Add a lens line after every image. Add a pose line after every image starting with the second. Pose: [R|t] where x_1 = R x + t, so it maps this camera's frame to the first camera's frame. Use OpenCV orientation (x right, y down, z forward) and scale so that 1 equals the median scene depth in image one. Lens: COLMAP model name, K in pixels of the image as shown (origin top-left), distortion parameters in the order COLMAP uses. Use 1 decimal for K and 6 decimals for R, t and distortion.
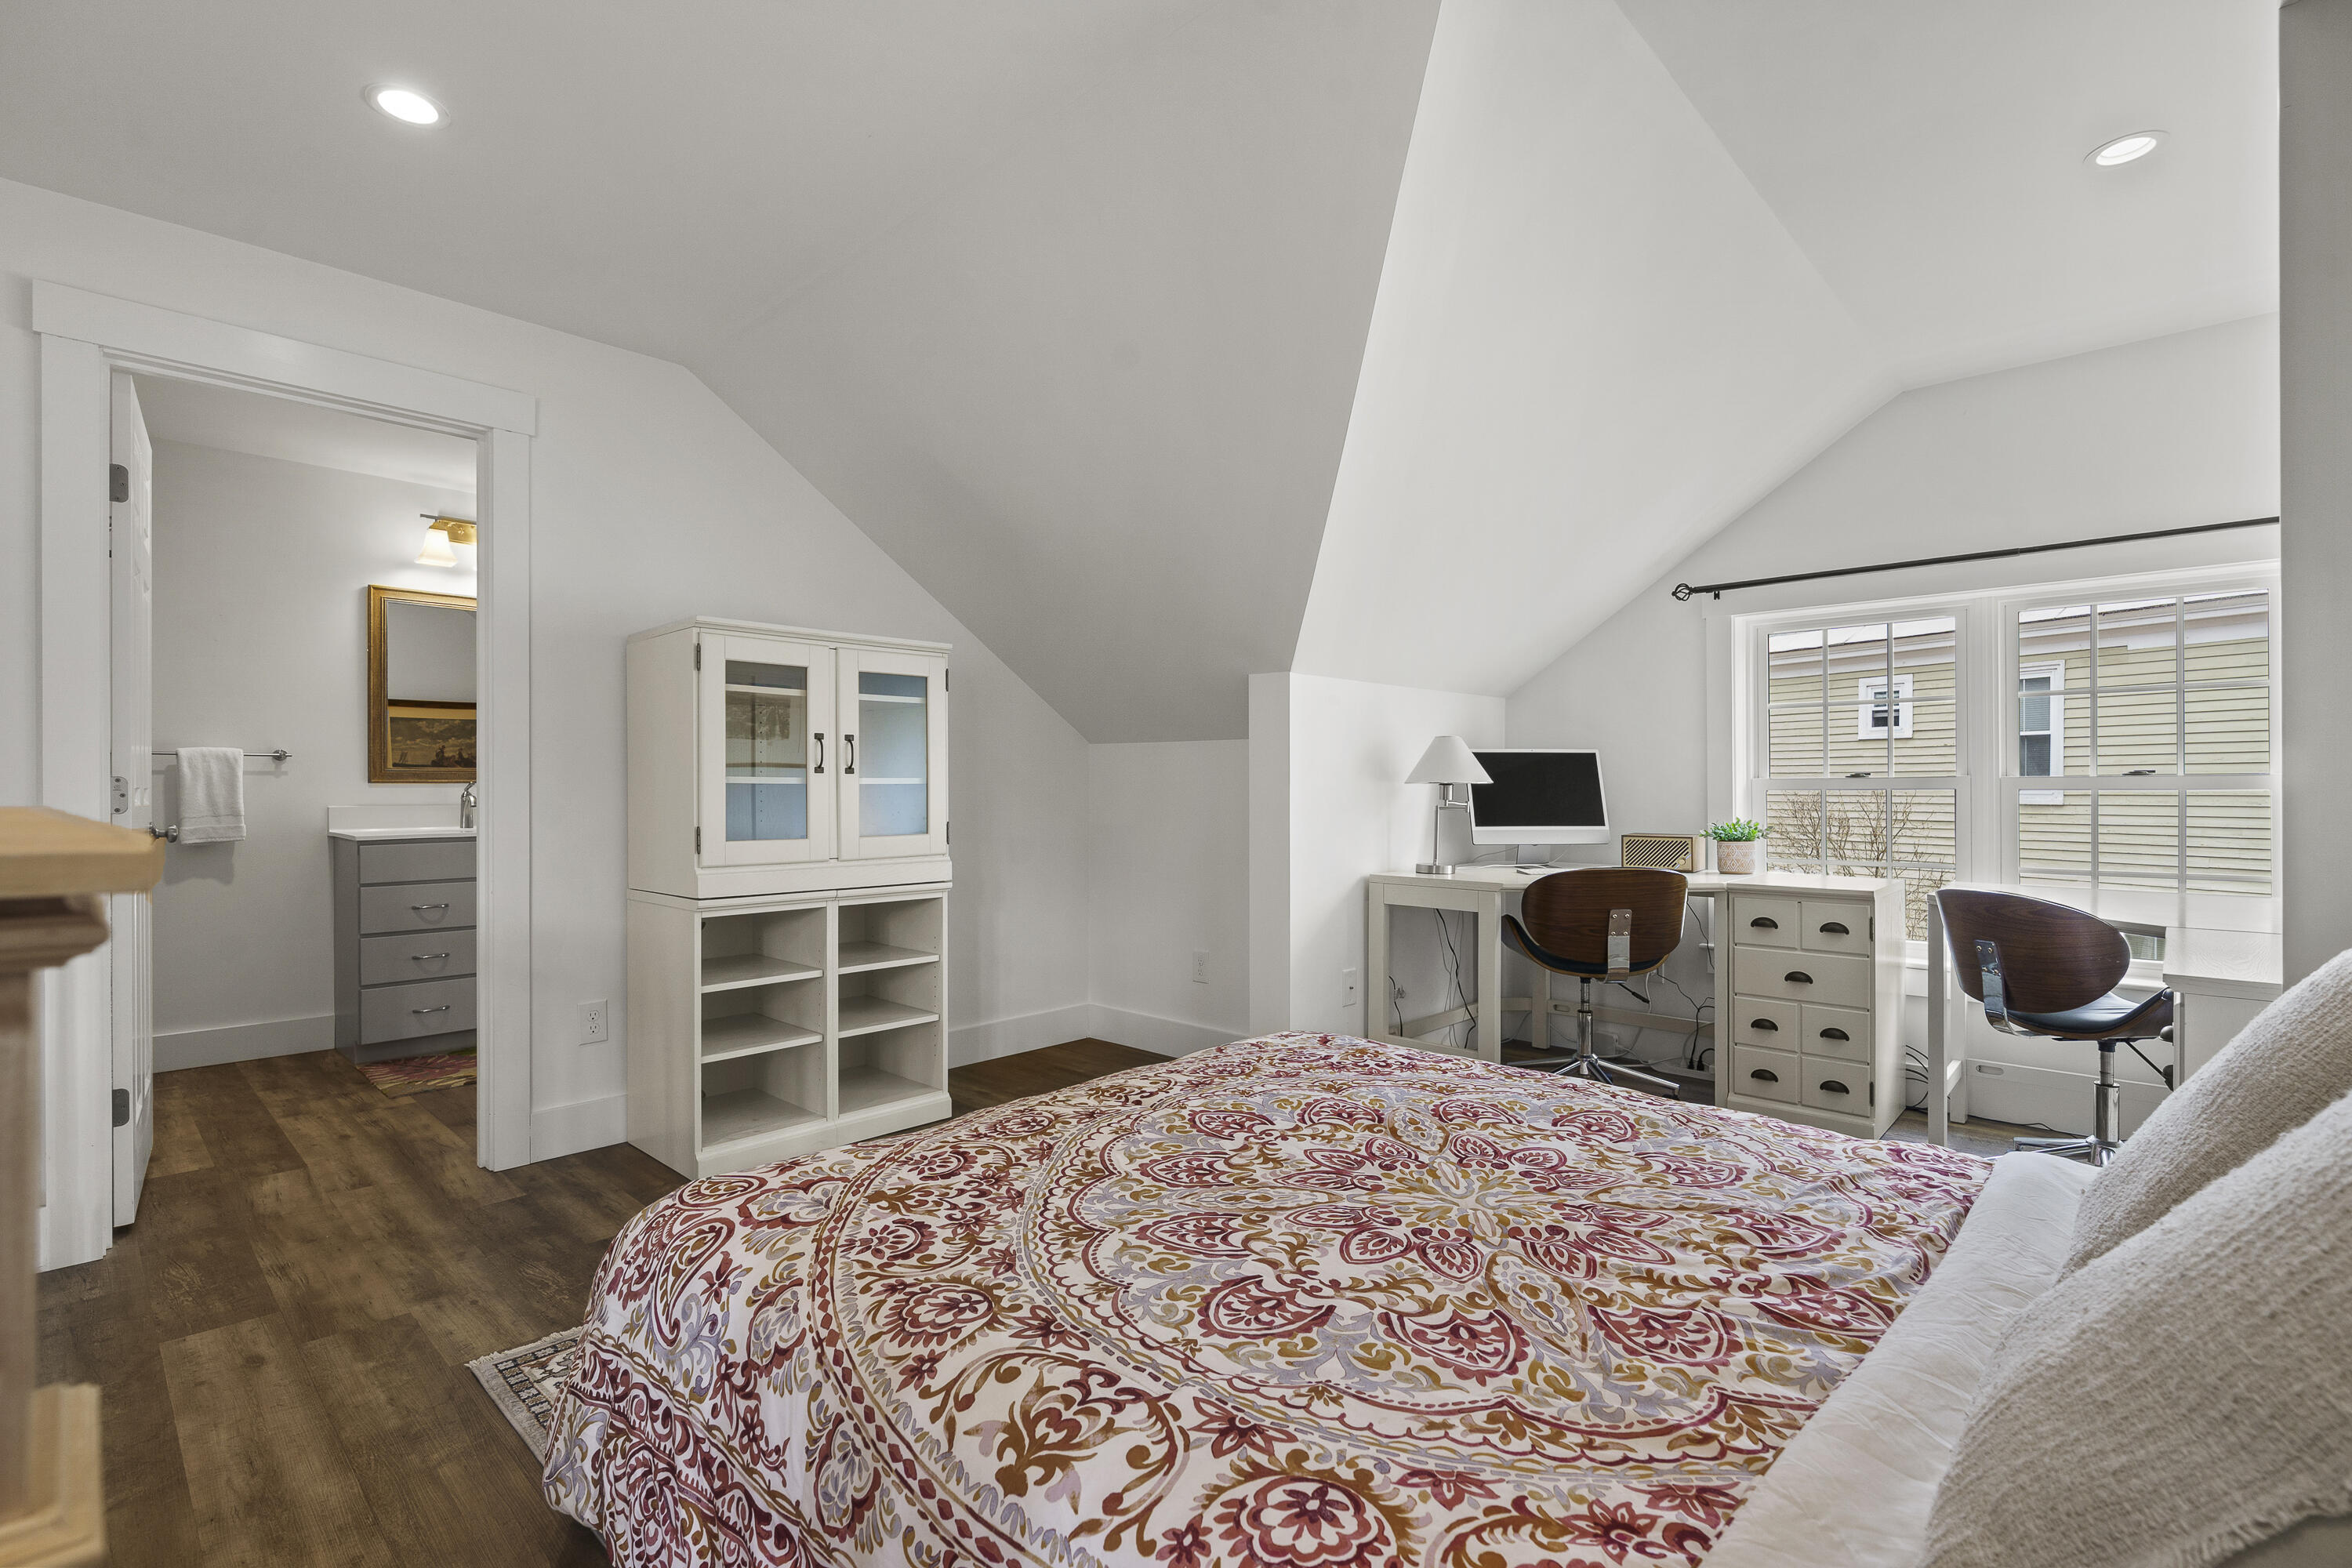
lens RADIAL K [[1079.1, 0, 1187.3], [0, 1079.1, 790.0], [0, 0, 1]] dist [-0.006962, 0.002634]
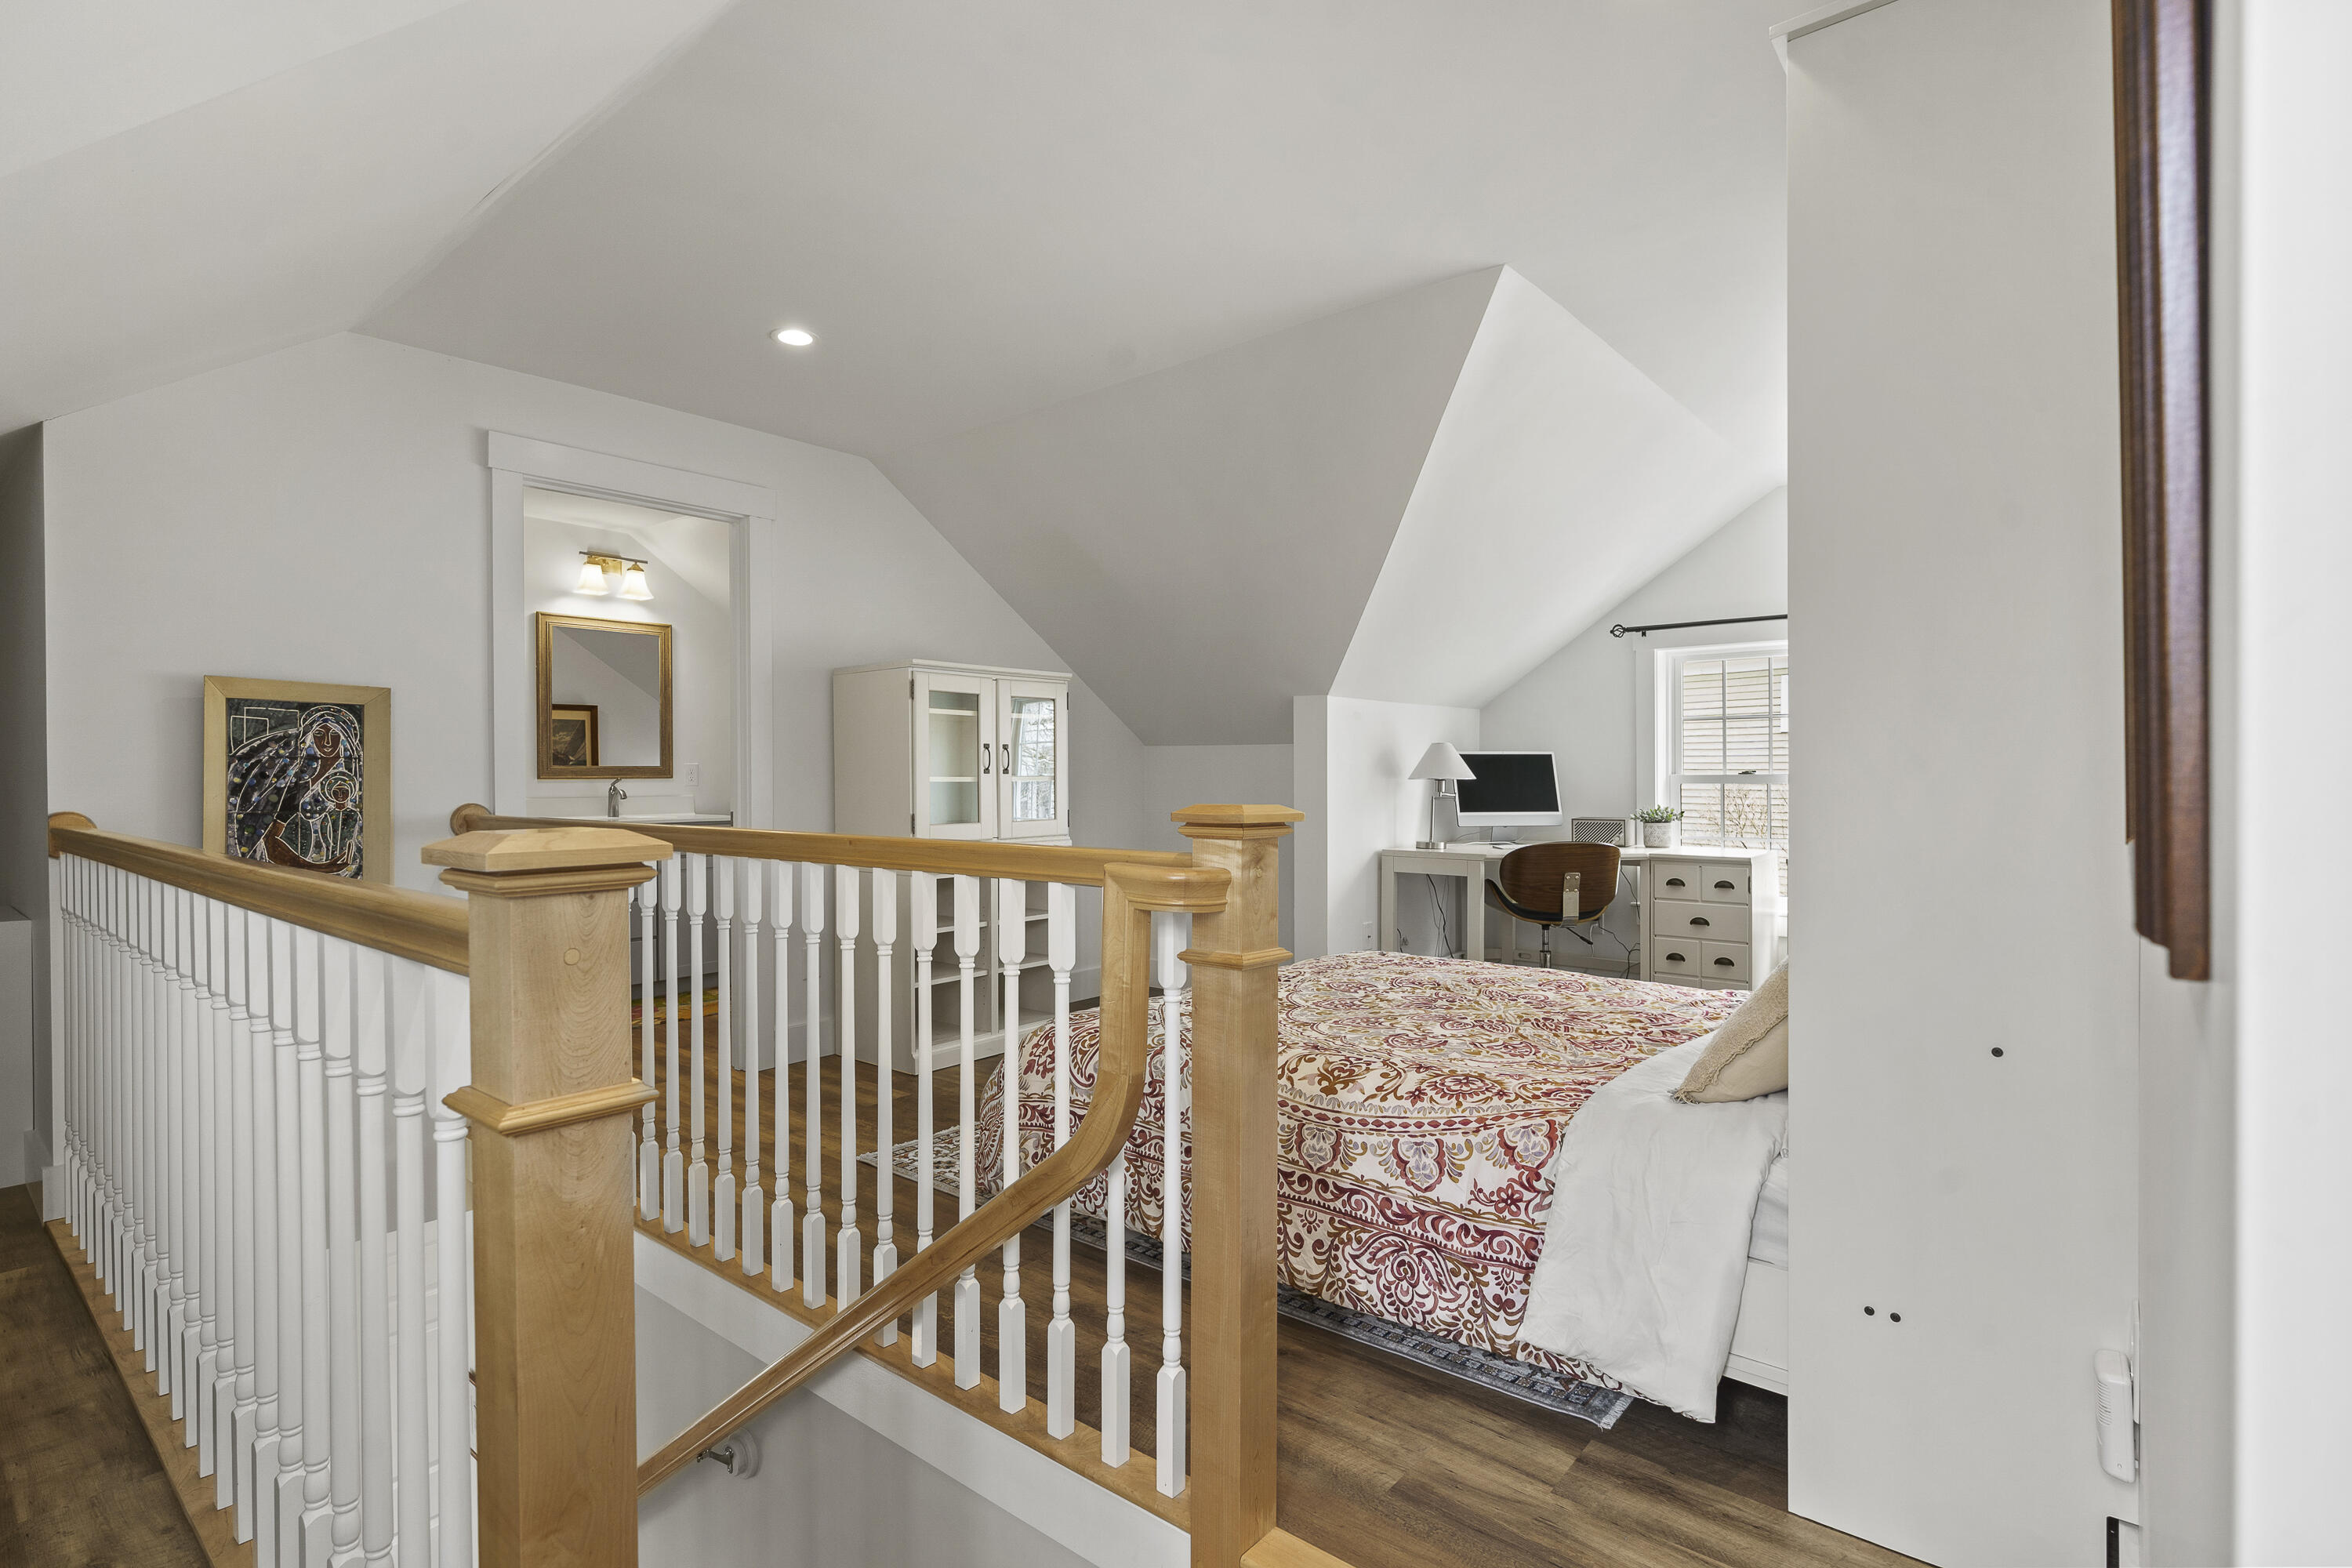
lens RADIAL K [[1127.3, 0, 1181.9], [0, 1127.3, 787.4], [0, 0, 1]] dist [-0.002391, 0.001291]
pose [[0.998374, -0.001981, 0.056963, -0.163971], [0.001414, 0.999949, 0.009988, -0.011155], [-0.056980, -0.009891, 0.998326, -0.375724]]
